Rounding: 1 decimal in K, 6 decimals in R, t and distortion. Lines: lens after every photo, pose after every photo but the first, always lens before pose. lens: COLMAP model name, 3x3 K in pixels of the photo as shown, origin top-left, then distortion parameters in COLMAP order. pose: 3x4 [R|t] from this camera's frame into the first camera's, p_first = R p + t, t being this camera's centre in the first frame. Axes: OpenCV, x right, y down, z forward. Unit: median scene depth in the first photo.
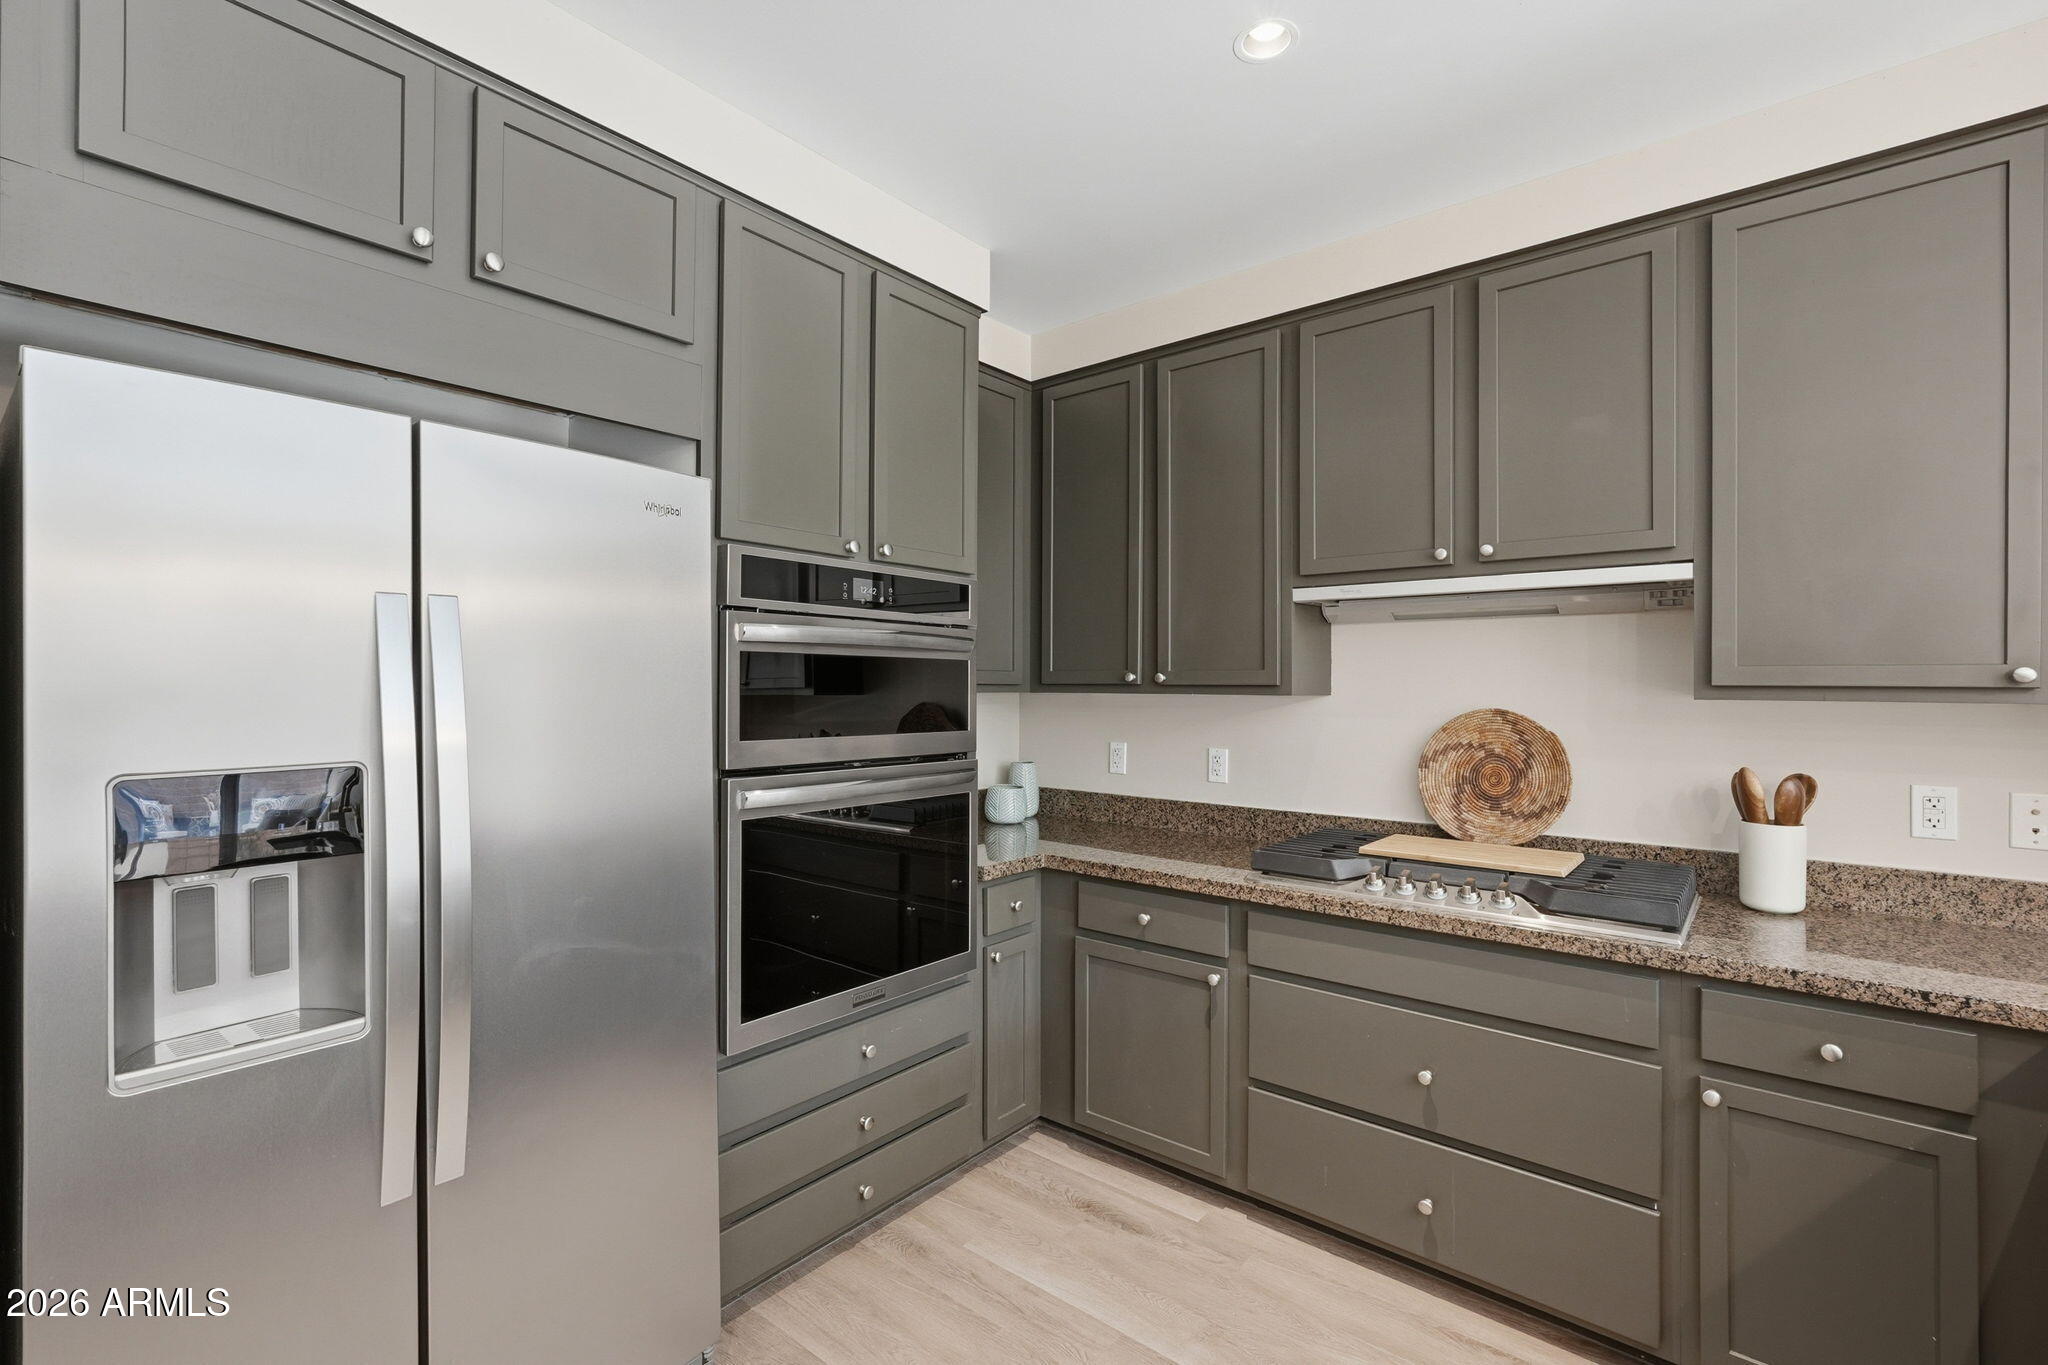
lens RADIAL K [[911.7, 0, 1025.8], [0, 911.7, 682.6], [0, 0, 1]] dist [-0.007324, 0.004361]
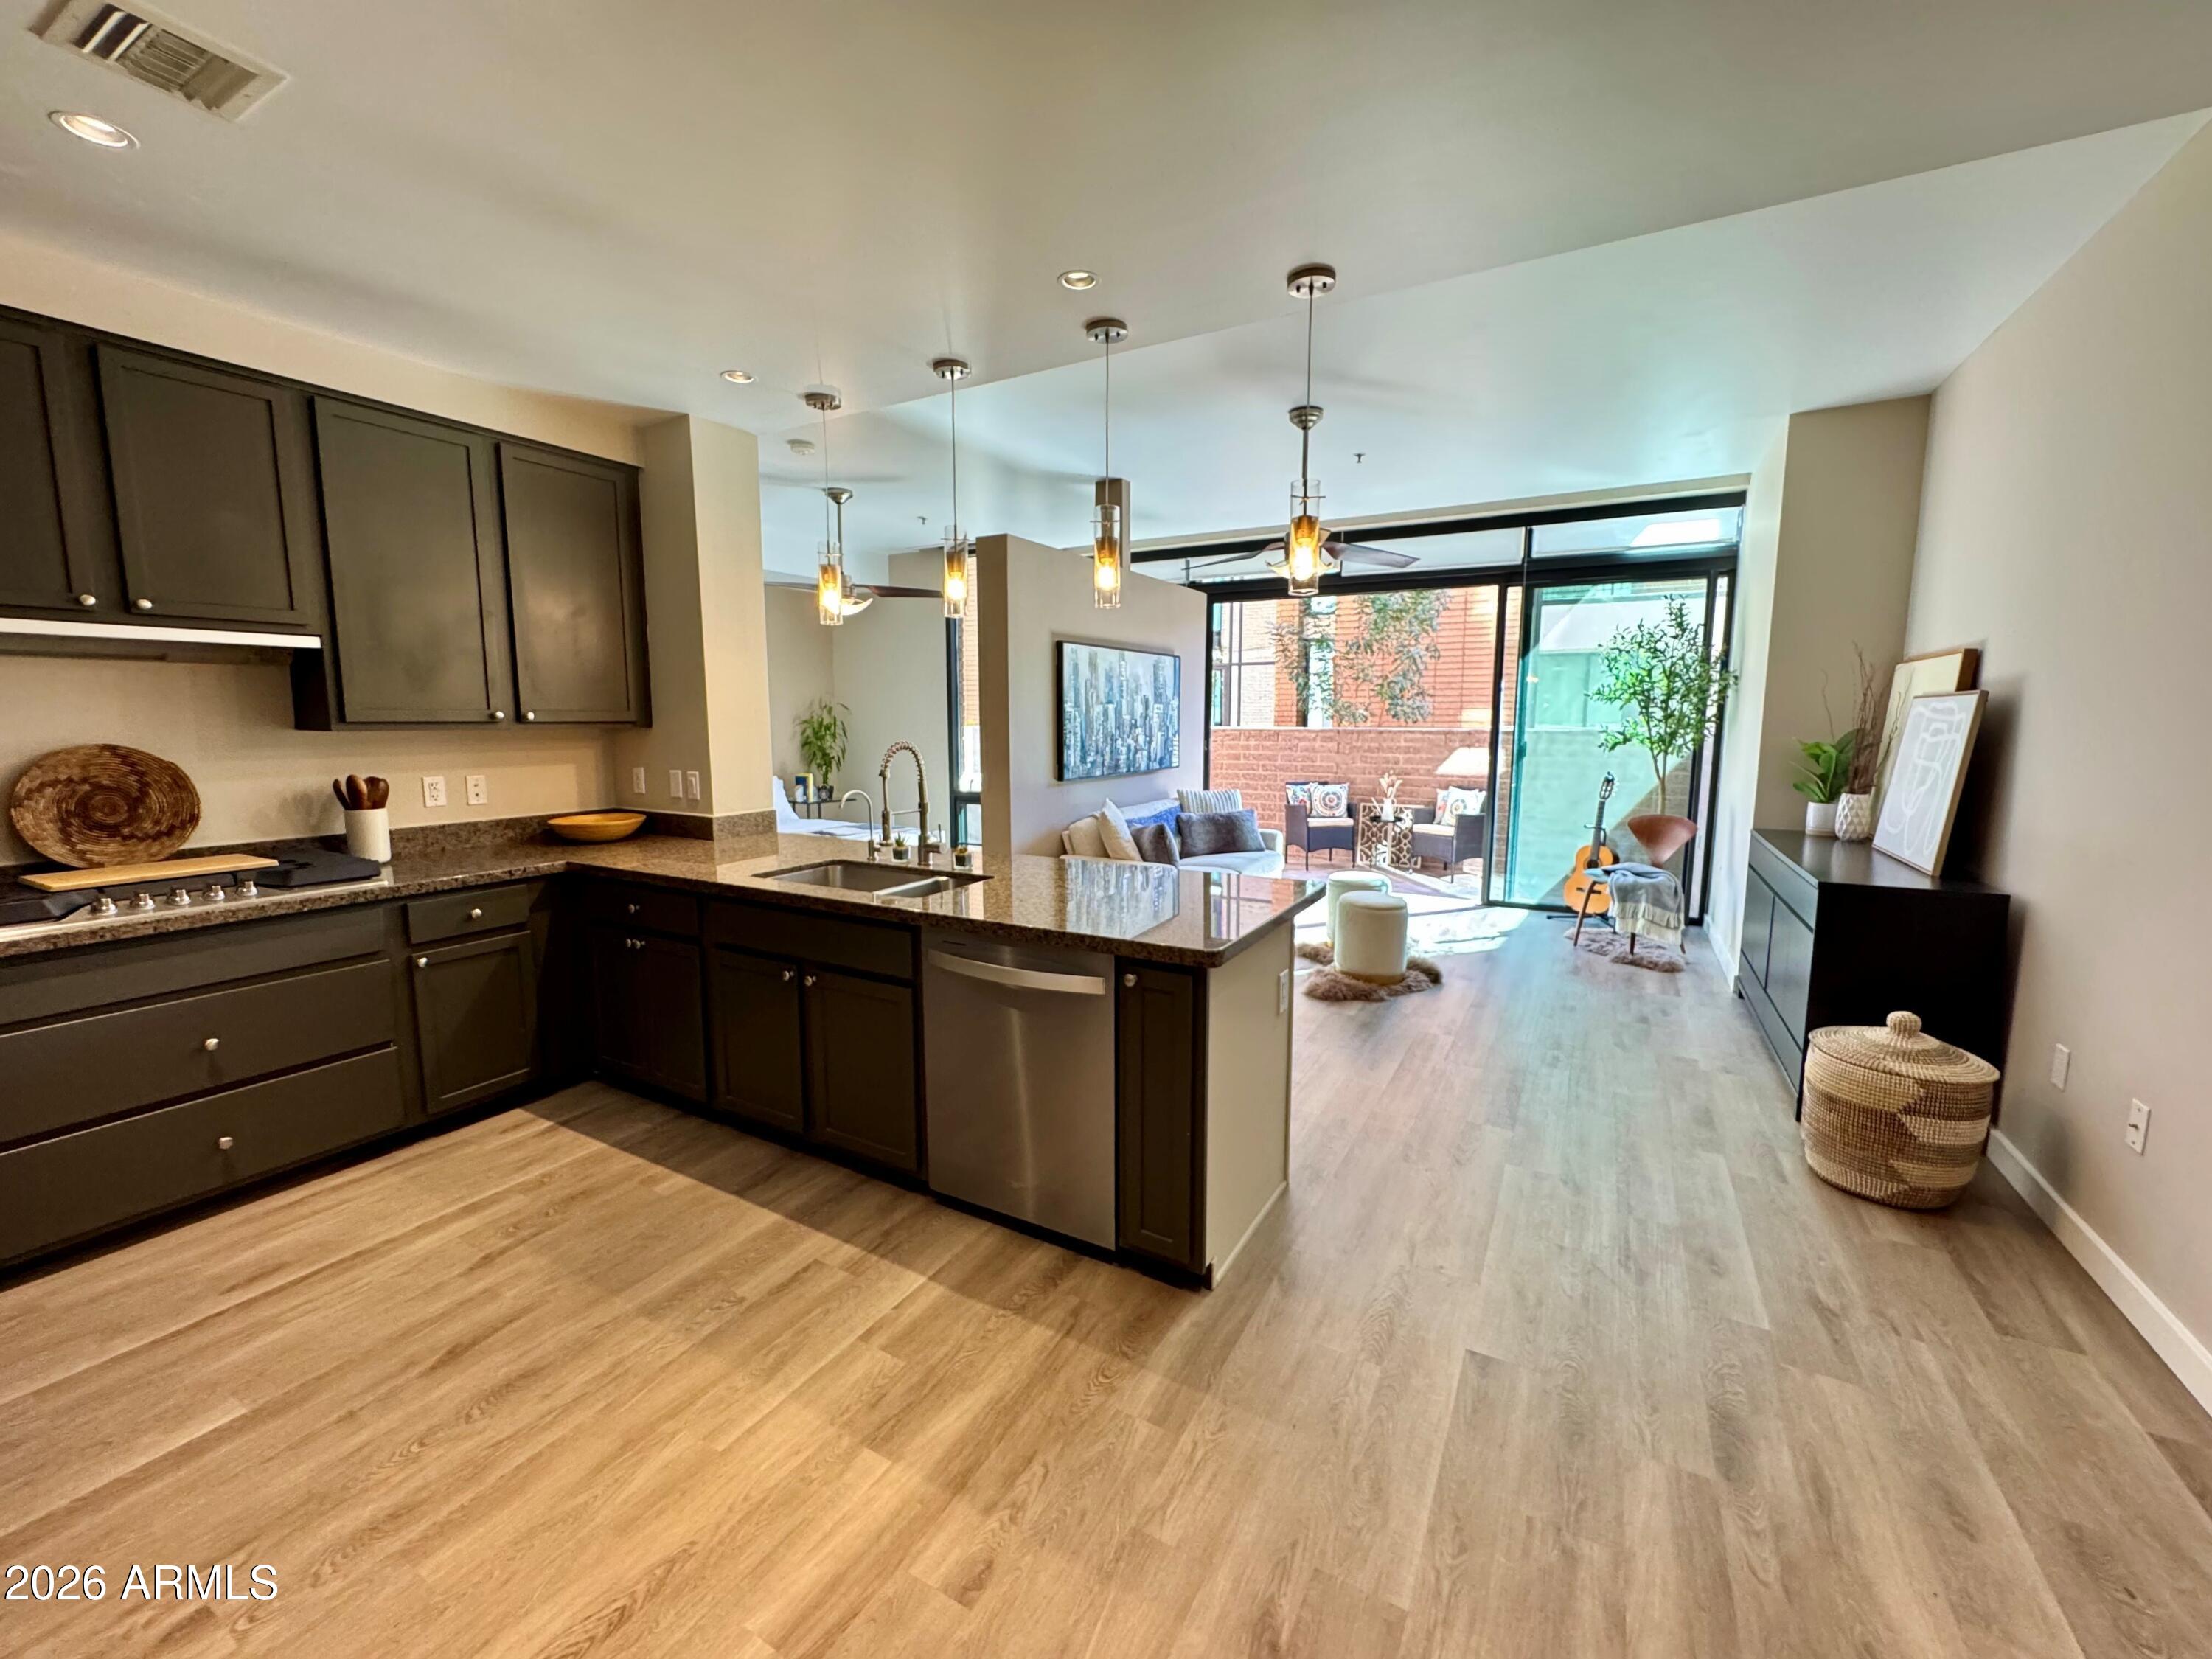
lens RADIAL K [[889.1, 0, 1099.4], [0, 889.1, 824.3], [0, 0, 1]] dist [-0.000650, 0.000895]
pose [[-0.168877, -0.126547, 0.977480, -0.820692], [-0.005279, 0.991826, 0.127492, -0.020279], [-0.985623, 0.016370, -0.168164, 0.009178]]
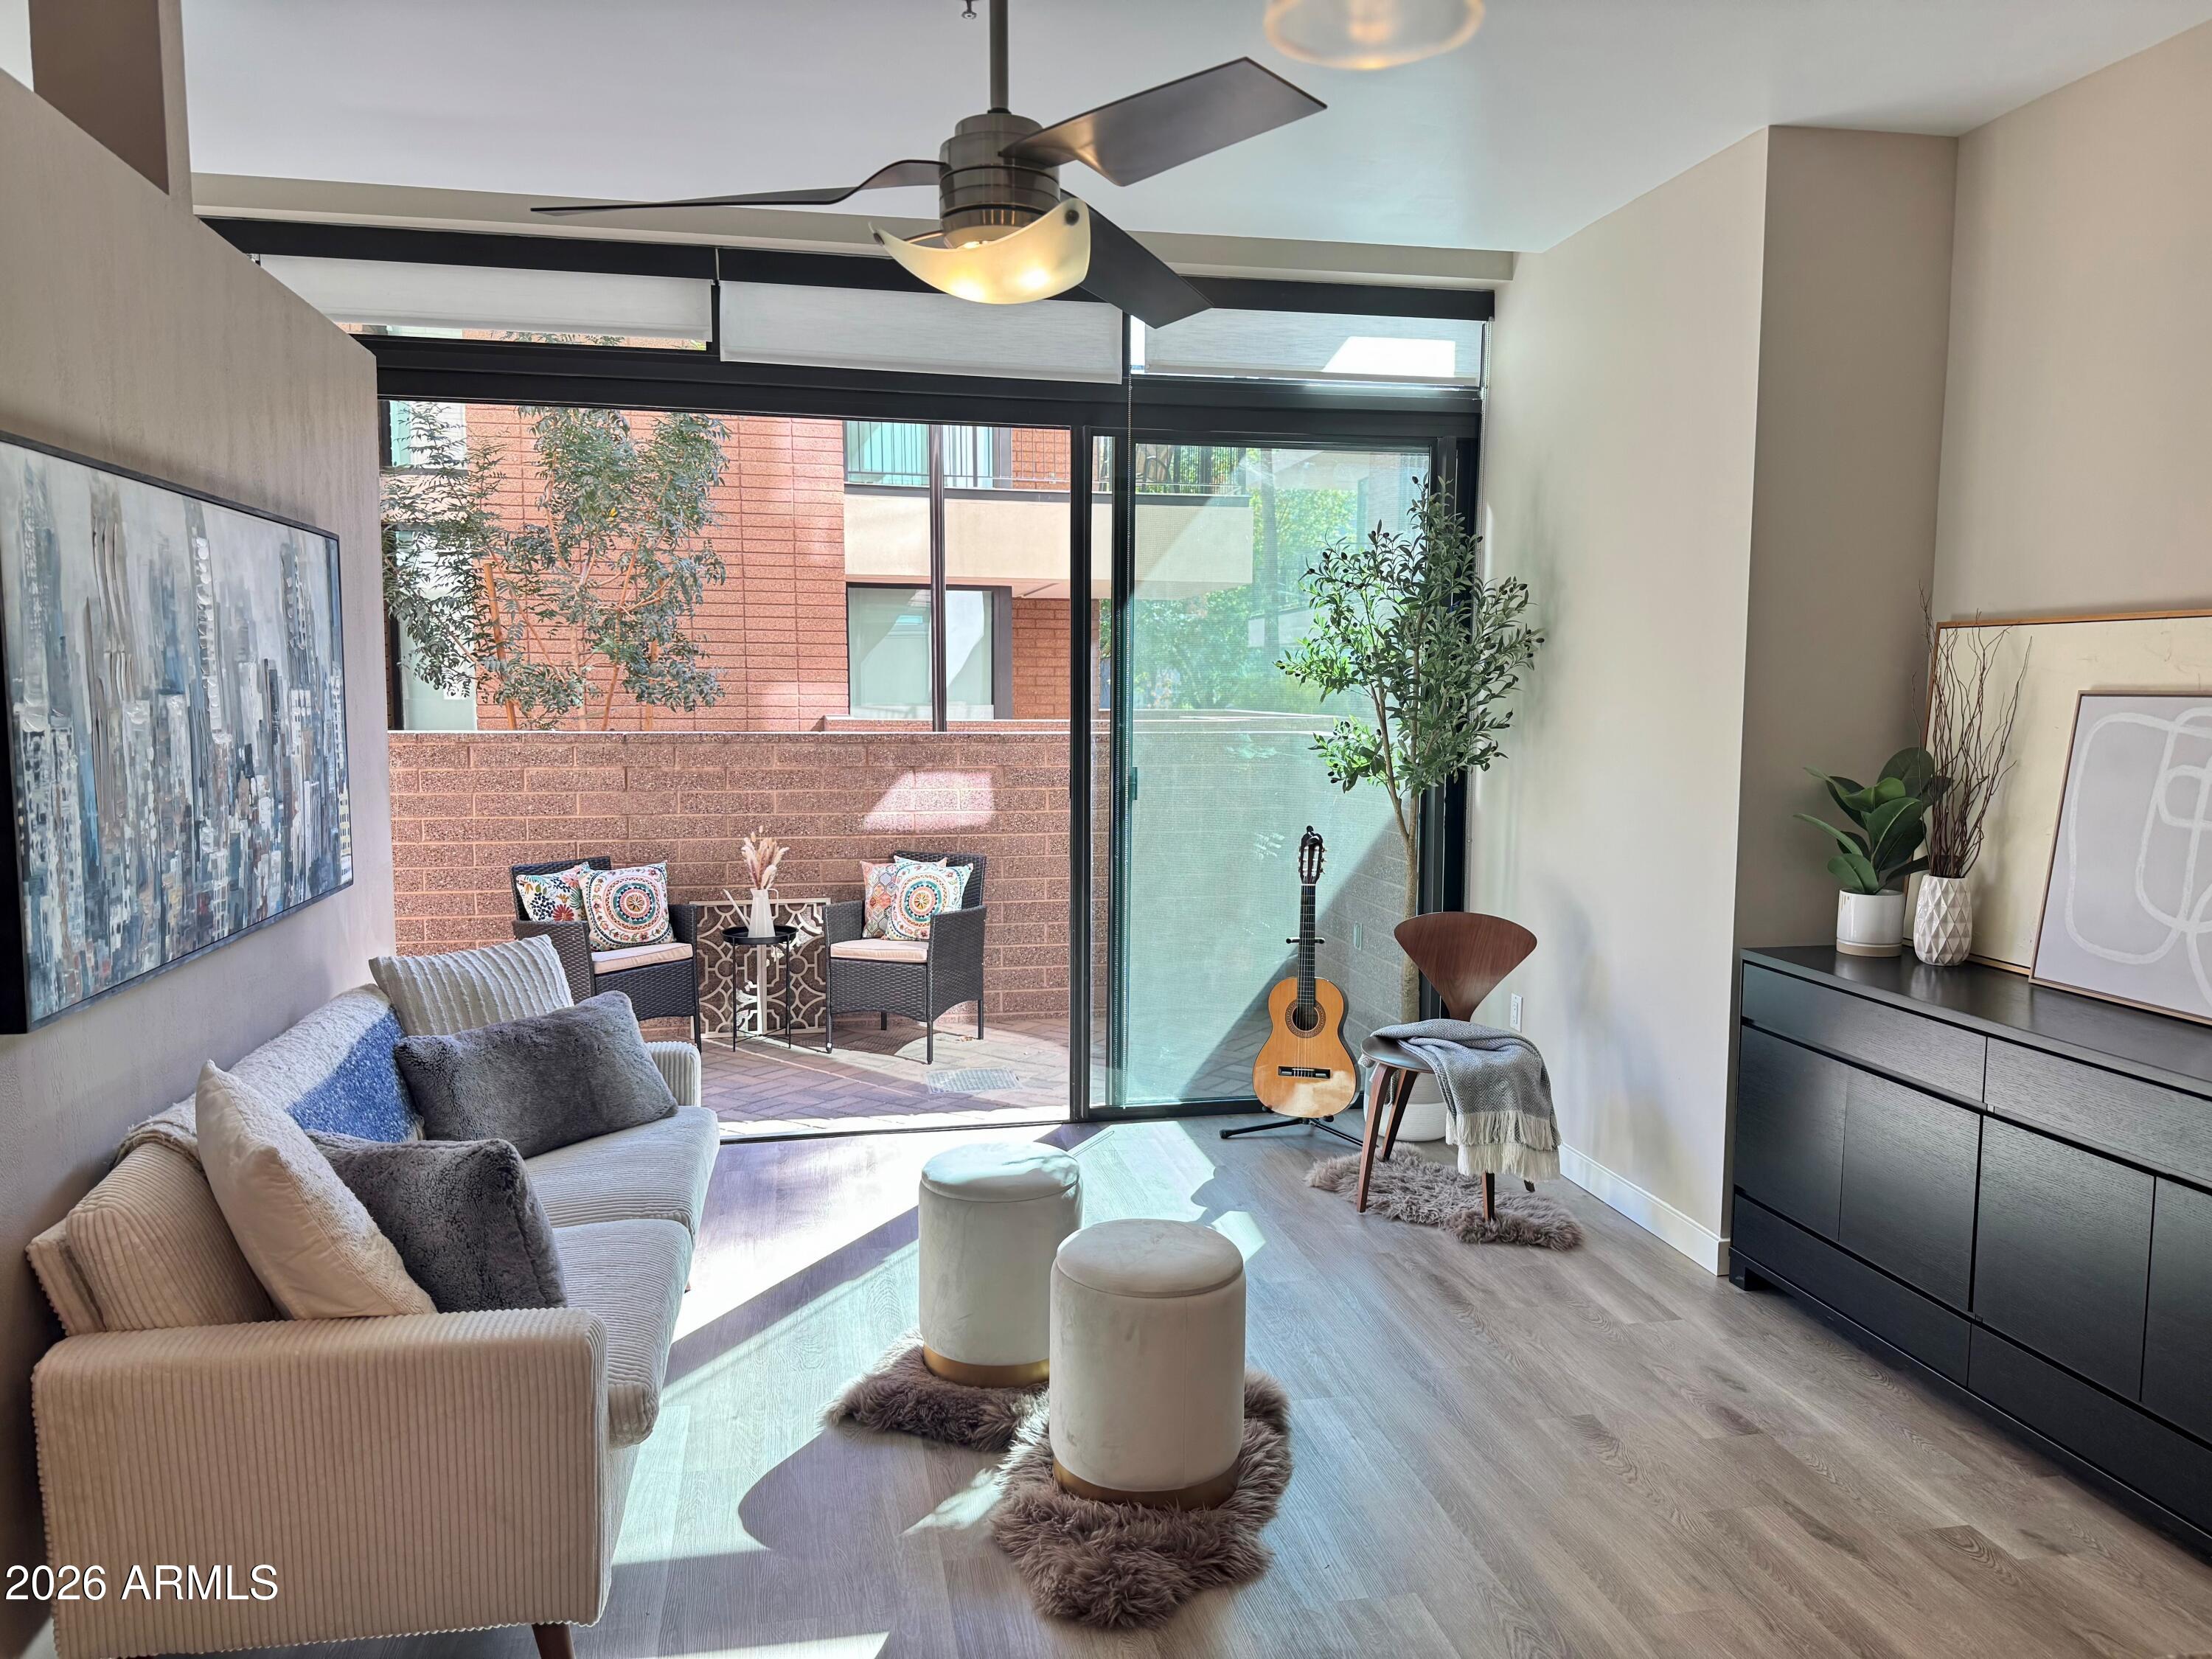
lens RADIAL K [[1567.2, 0, 1121.2], [0, 1567.2, 847.2], [0, 0, 1]] dist [0.051273, -0.067415]
pose [[-0.775488, -0.075560, 0.626825, 0.315466], [-0.011820, 0.994376, 0.105243, -0.055023], [-0.631252, 0.074206, -0.772020, 0.026316]]
